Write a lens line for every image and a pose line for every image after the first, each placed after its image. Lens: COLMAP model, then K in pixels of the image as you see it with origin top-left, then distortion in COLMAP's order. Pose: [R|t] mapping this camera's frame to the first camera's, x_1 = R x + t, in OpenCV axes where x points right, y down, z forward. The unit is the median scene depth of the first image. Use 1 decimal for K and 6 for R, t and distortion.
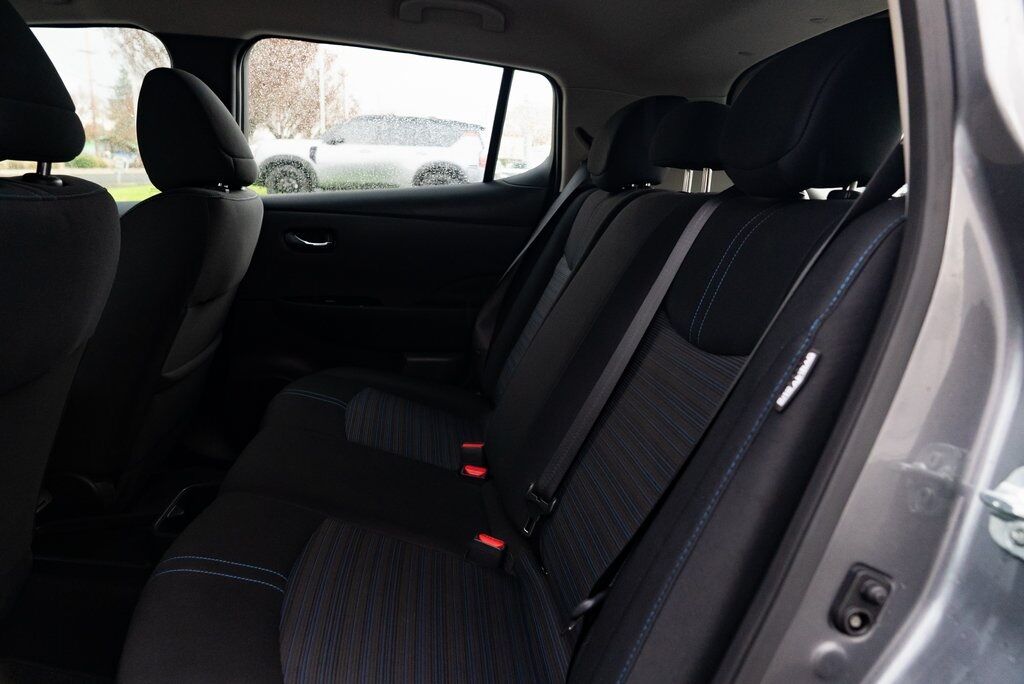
lens RADIAL K [[700.4, 0, 509.1], [0, 700.4, 344.1], [0, 0, 1]] dist [-0.071299, 0.048009]
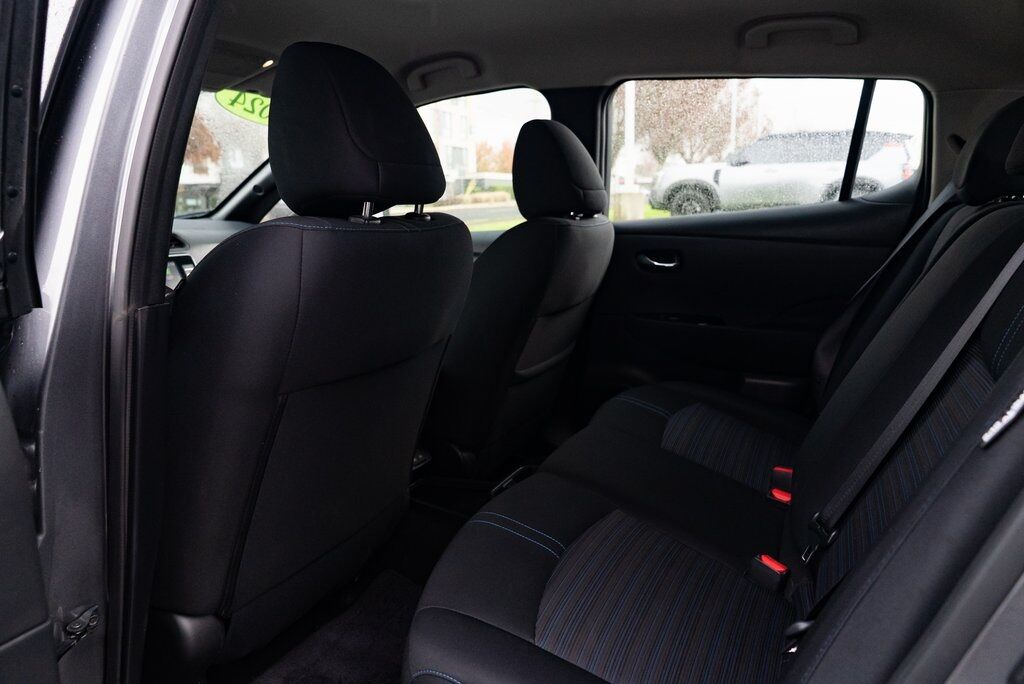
lens RADIAL K [[700.4, 0, 491.8], [0, 700.4, 338.7], [0, 0, 1]] dist [-0.071299, 0.048009]
pose [[0.826612, 0.058374, -0.559737, 0.128208], [-0.079759, 0.996718, -0.013840, 0.006836], [0.557092, 0.056084, 0.828555, -0.038332]]
